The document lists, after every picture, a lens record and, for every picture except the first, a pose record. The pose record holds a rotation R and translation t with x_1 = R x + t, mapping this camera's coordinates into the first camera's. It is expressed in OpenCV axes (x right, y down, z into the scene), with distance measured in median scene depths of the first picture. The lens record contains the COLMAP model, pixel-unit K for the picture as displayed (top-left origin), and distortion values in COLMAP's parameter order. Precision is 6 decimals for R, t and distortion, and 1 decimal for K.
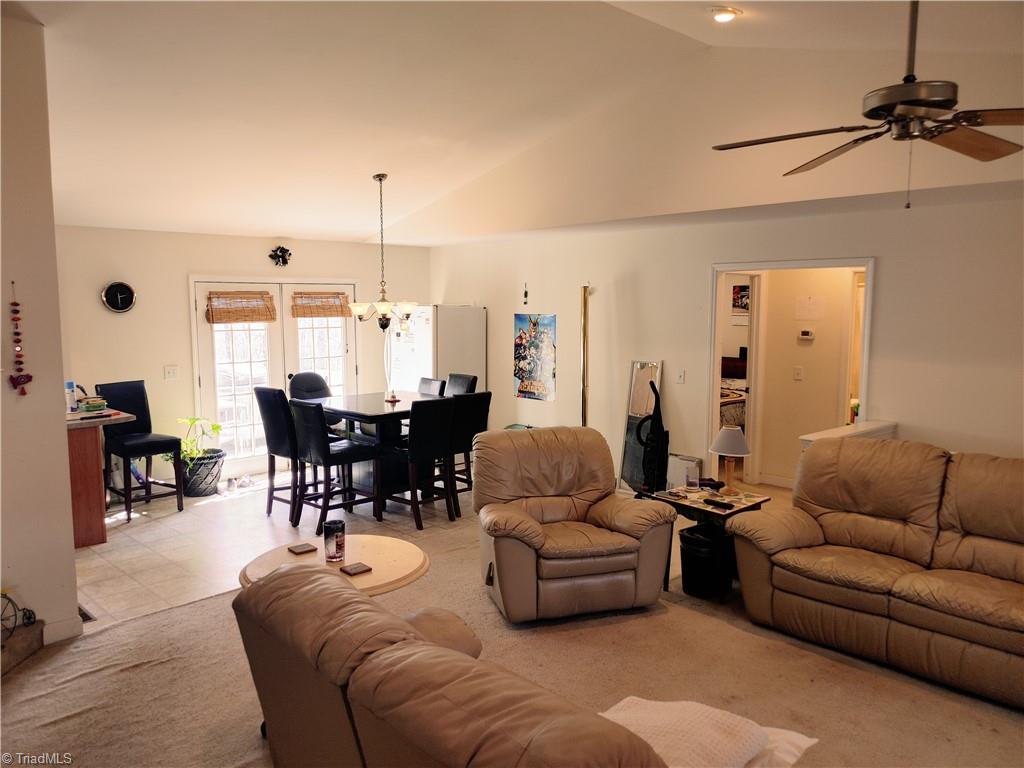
lens RADIAL K [[792.2, 0, 512.0], [0, 792.2, 384.0], [0, 0, 1]] dist [0.046263, -0.001614]
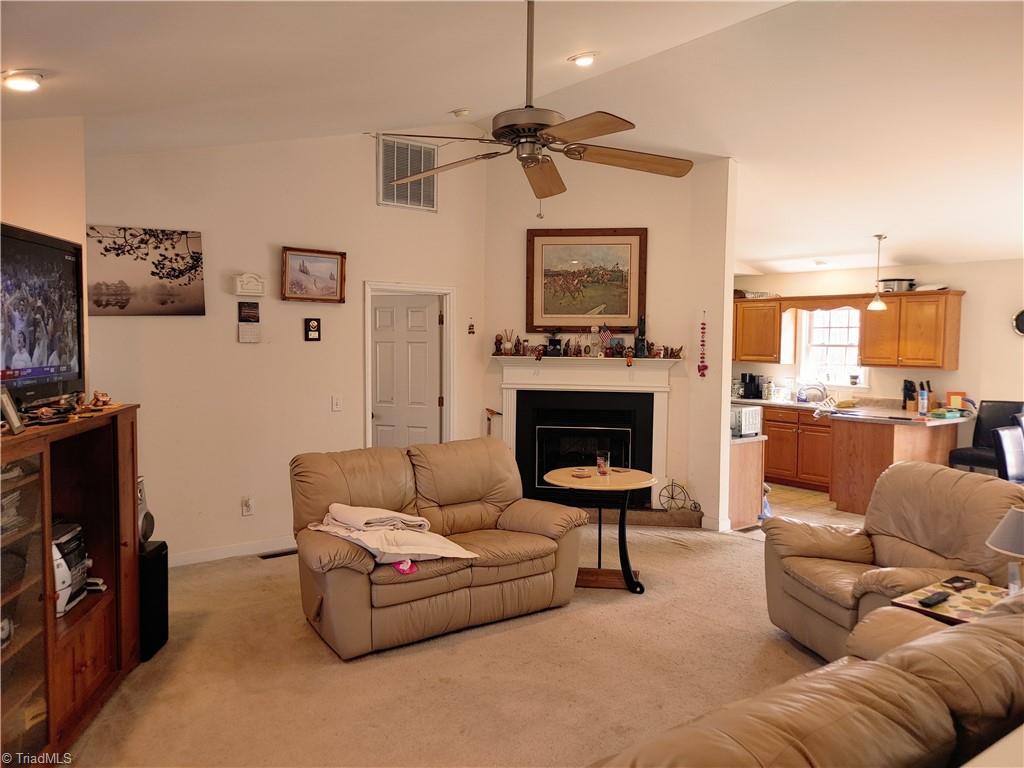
lens RADIAL K [[792.2, 0, 512.0], [0, 792.2, 384.0], [0, 0, 1]] dist [0.046263, -0.001614]
pose [[-0.122748, 0.060788, -0.990574, 1.088015], [-0.114339, 0.990610, 0.074959, -0.049671], [0.985829, 0.122462, -0.114645, 0.766579]]
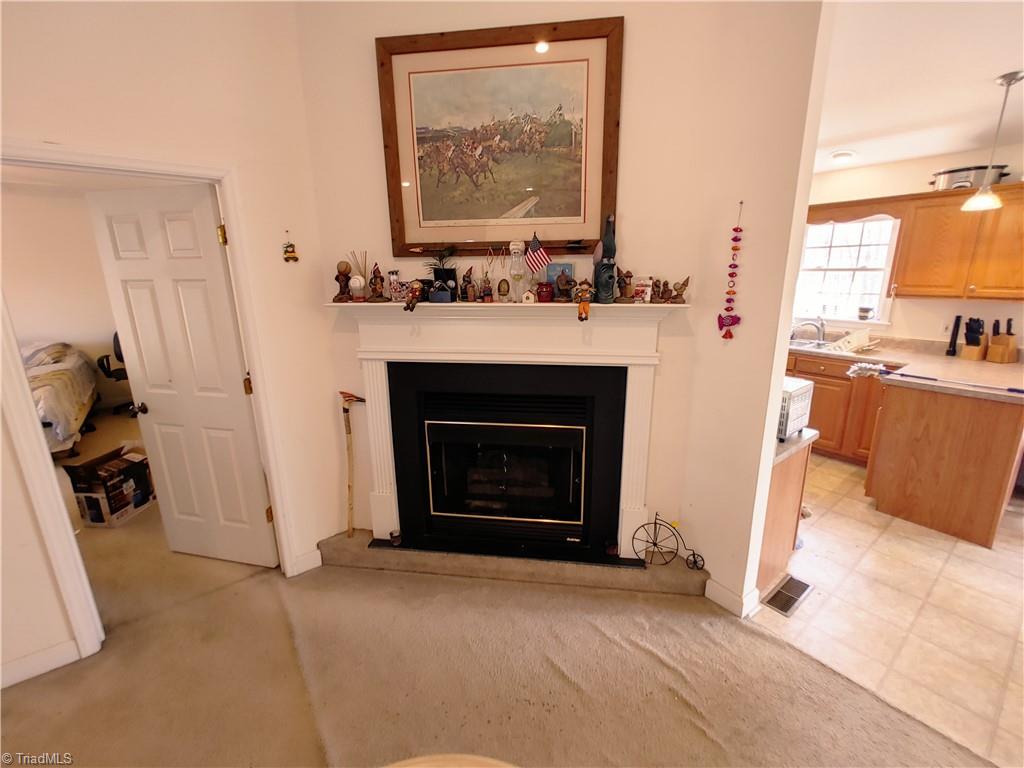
lens RADIAL K [[436.6, 0, 517.5], [0, 436.6, 376.3], [0, 0, 1]] dist [0.001676, 0.000286]
pose [[-0.121826, 0.243729, -0.962161, -0.110100], [-0.093771, 0.962220, 0.255617, -0.044932], [0.988112, 0.121364, -0.094369, 0.795704]]
